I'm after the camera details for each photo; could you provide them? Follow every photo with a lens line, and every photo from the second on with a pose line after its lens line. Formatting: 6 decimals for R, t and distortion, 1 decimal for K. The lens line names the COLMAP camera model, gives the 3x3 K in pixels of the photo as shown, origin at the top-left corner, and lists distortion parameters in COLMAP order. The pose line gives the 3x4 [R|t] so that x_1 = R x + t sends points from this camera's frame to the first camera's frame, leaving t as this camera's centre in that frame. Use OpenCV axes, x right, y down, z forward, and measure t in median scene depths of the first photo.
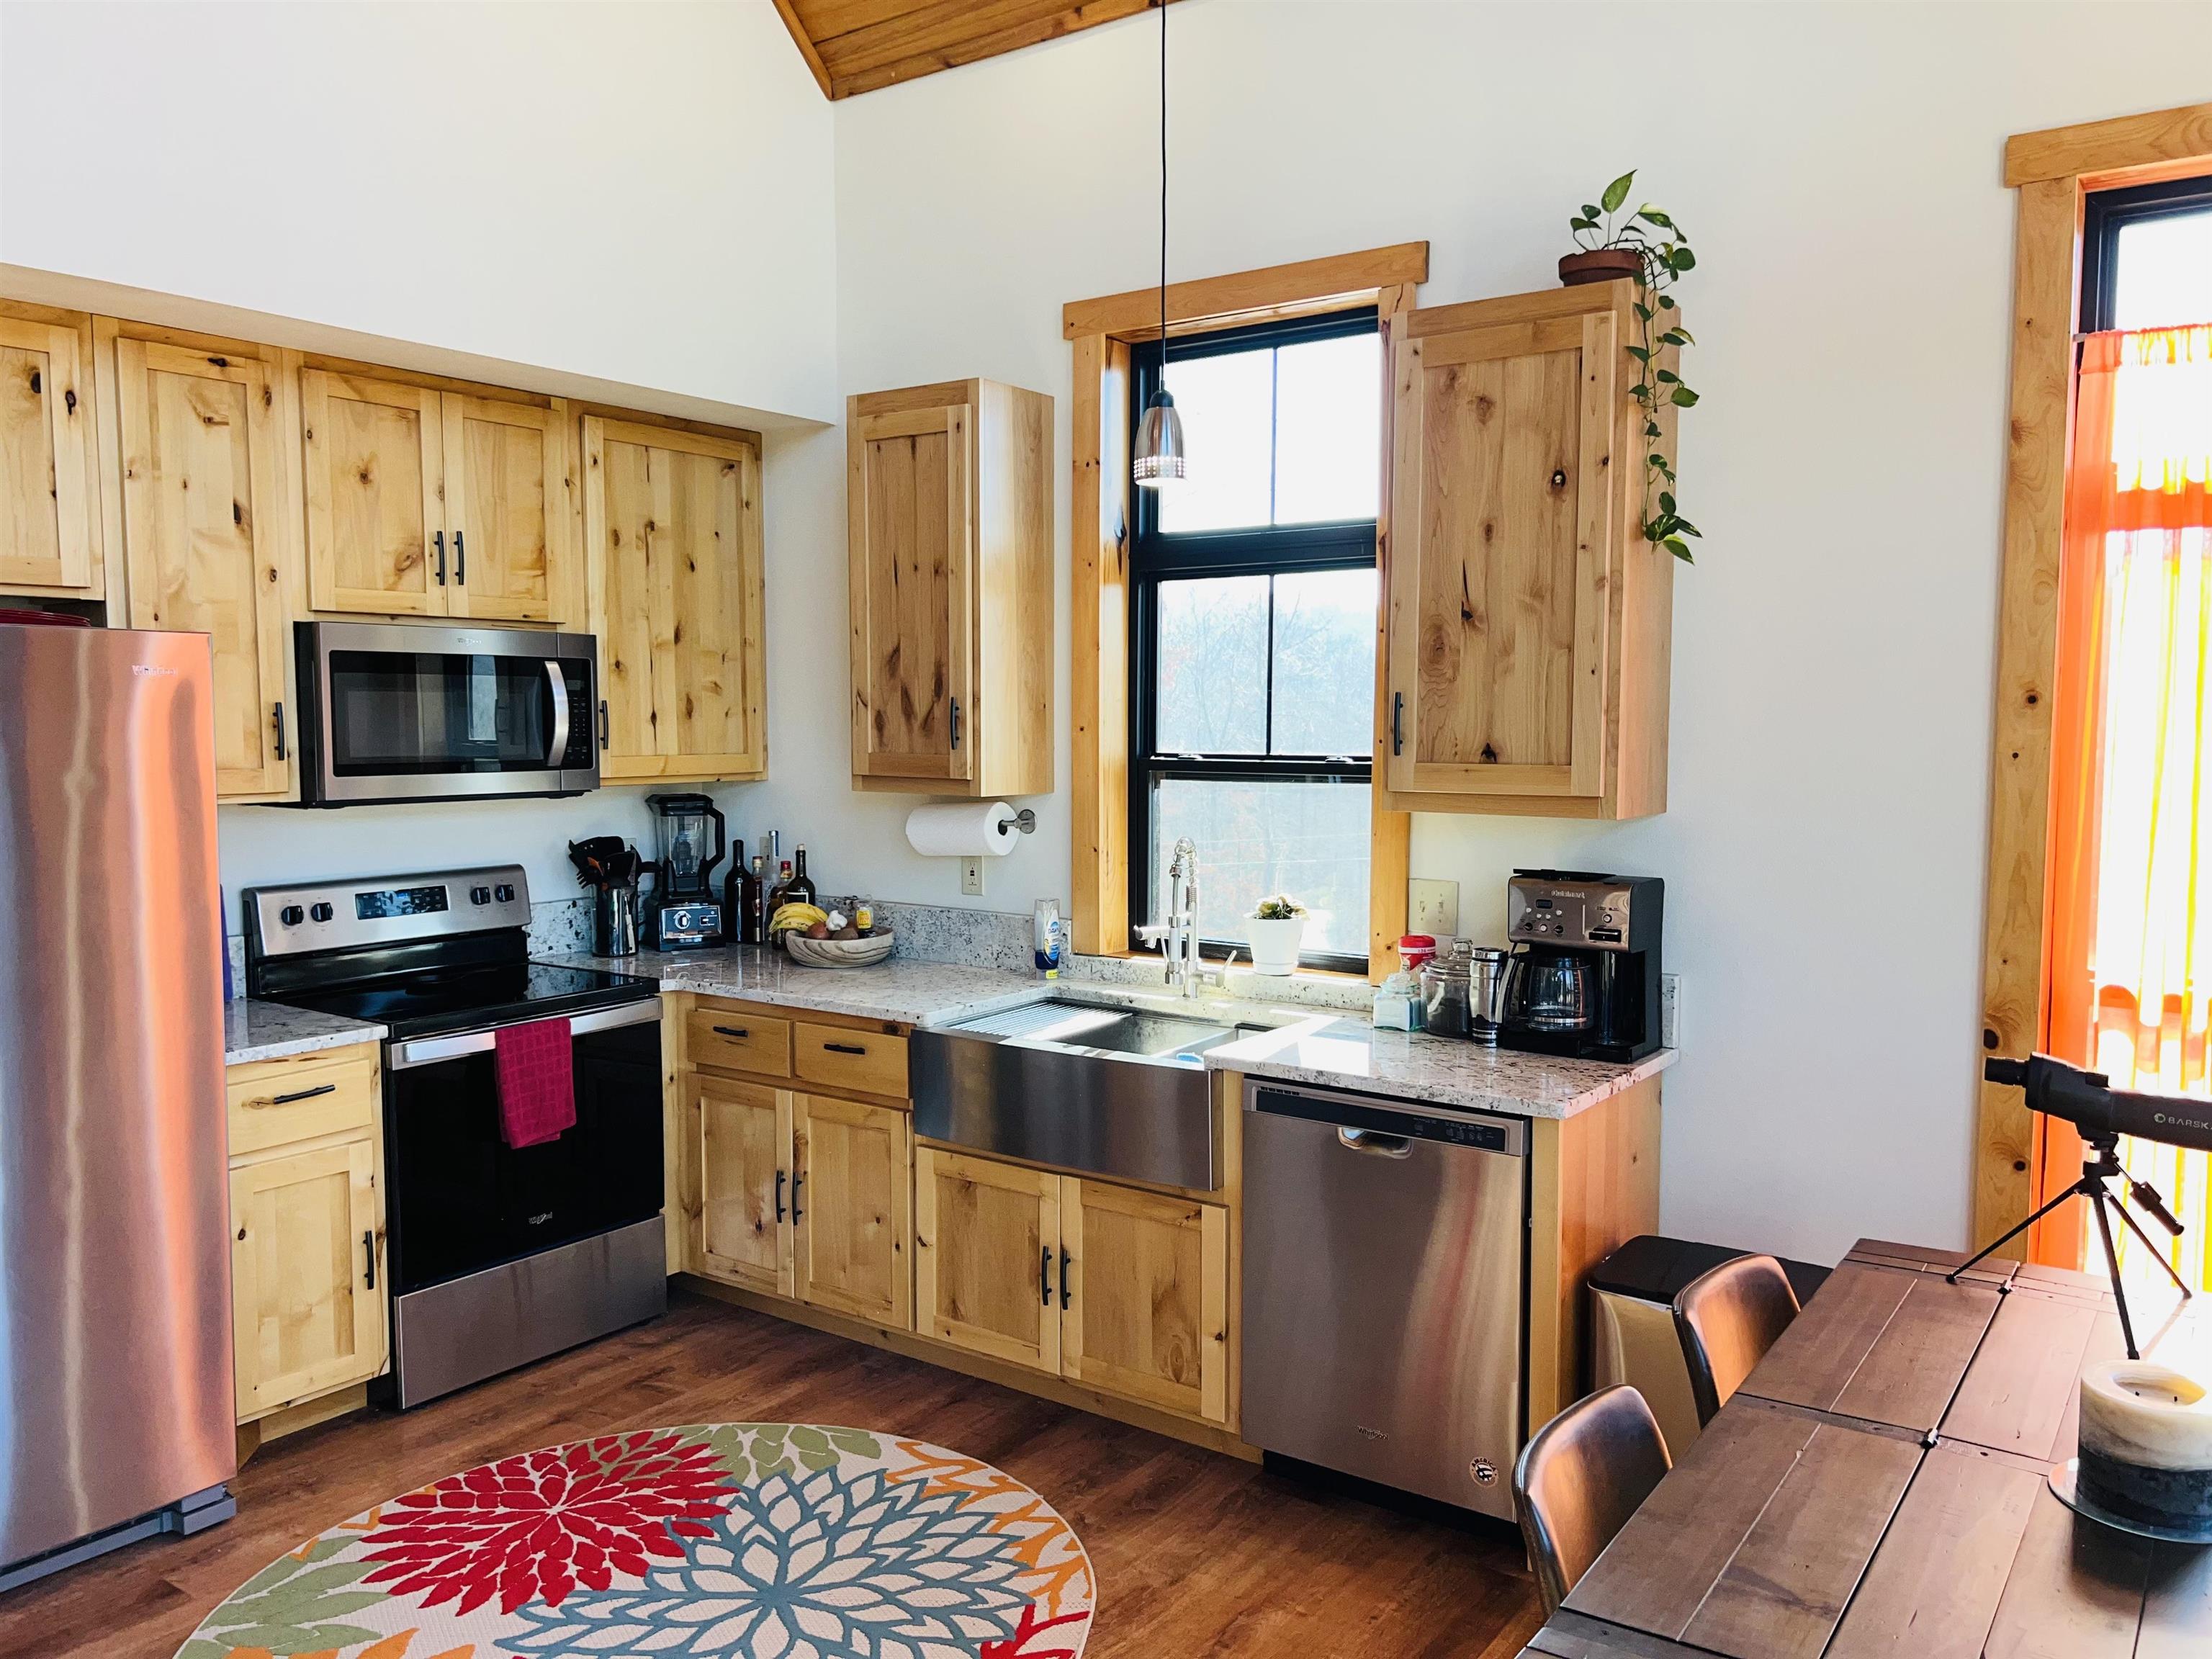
lens RADIAL K [[1675.6, 0, 1106.0], [0, 1675.6, 829.5], [0, 0, 1]] dist [0.044213, -0.007876]
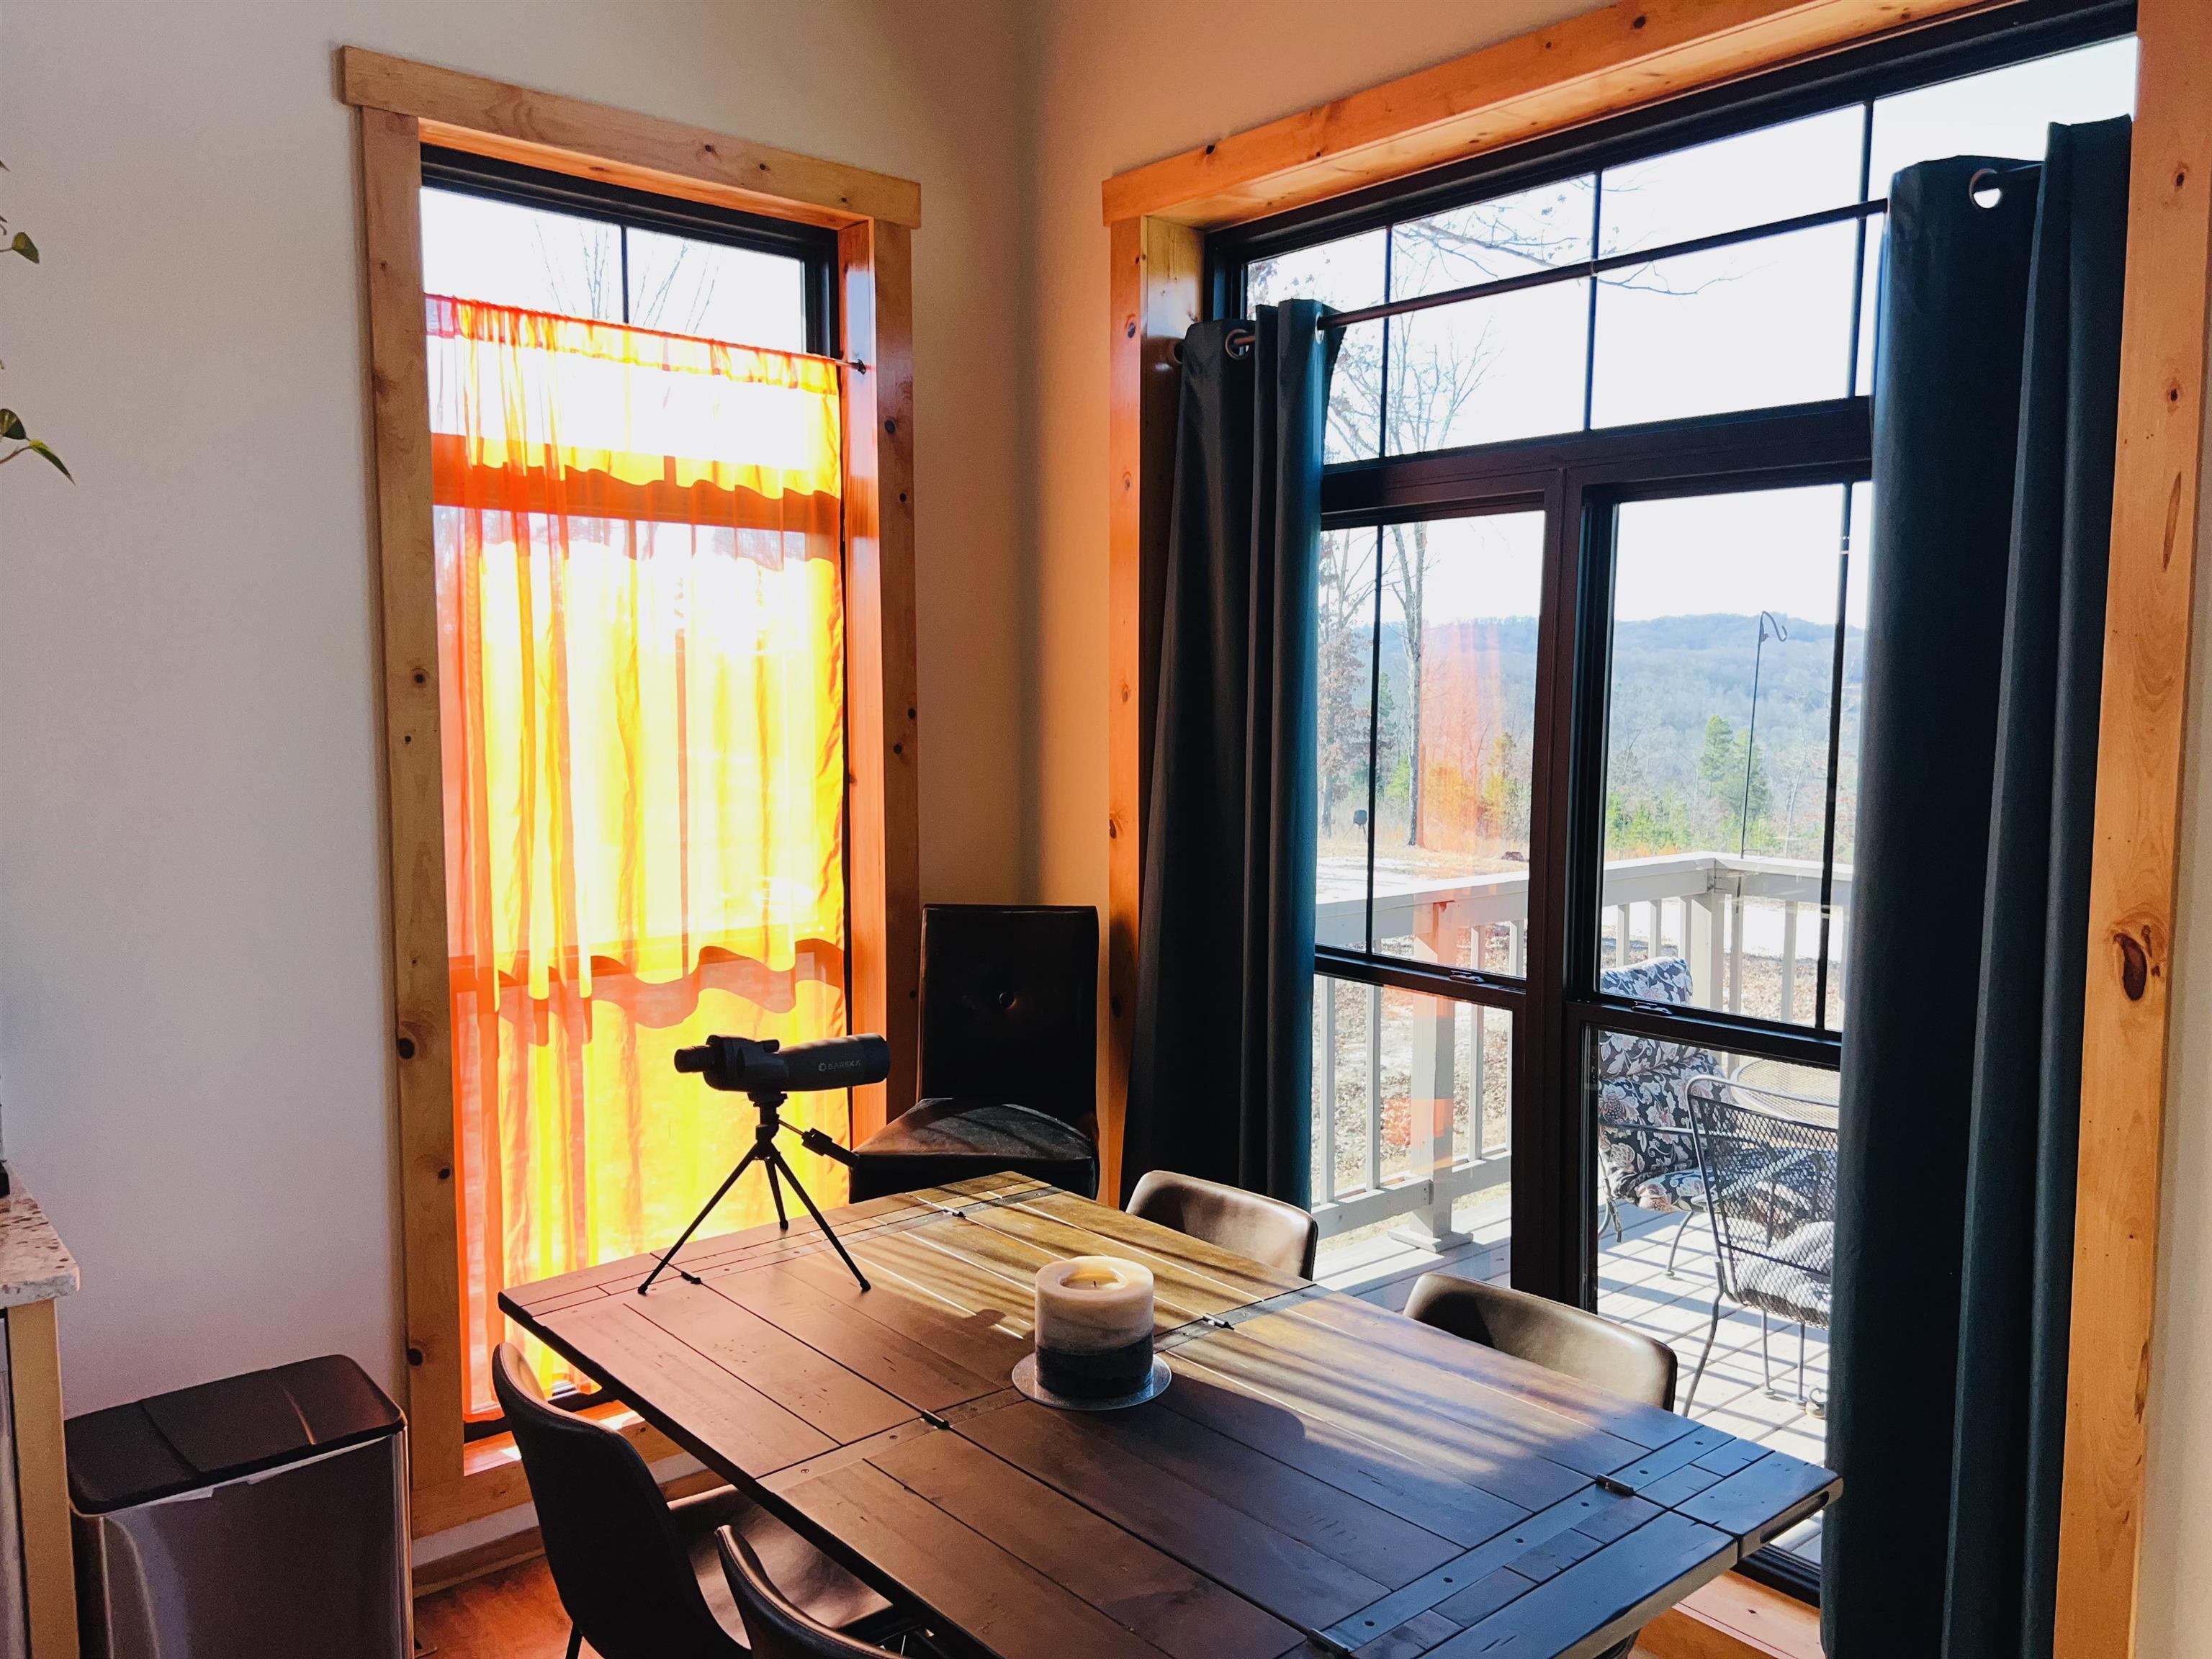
lens RADIAL K [[1675.6, 0, 1106.0], [0, 1675.6, 829.5], [0, 0, 1]] dist [0.044213, -0.007876]
pose [[0.263847, -0.091124, 0.960251, -0.252467], [0.079522, 0.994193, 0.072495, -0.031402], [-0.961281, 0.057233, 0.269561, 0.393525]]
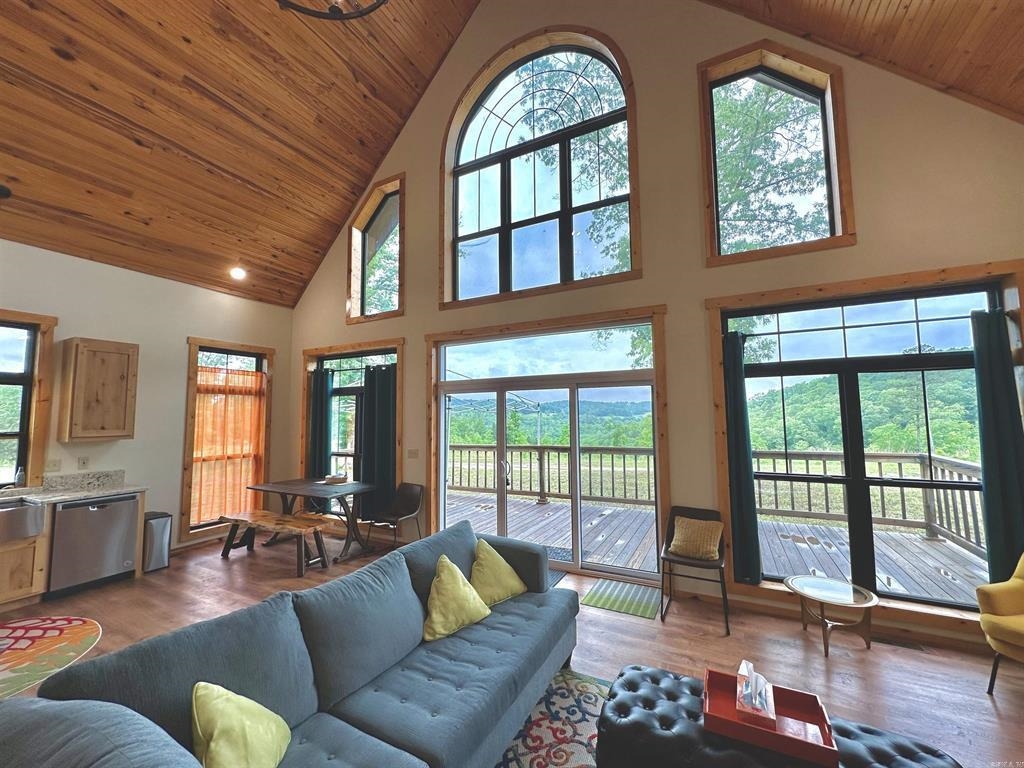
lens RADIAL K [[407.6, 0, 512.0], [0, 407.6, 384.0], [0, 0, 1]] dist [-0.000443, -0.000035]
pose [[-0.109741, 0.074884, 0.991135, -1.223815], [0.090433, 0.993774, -0.065071, 0.014488], [-0.989838, 0.082491, -0.115830, -0.093122]]
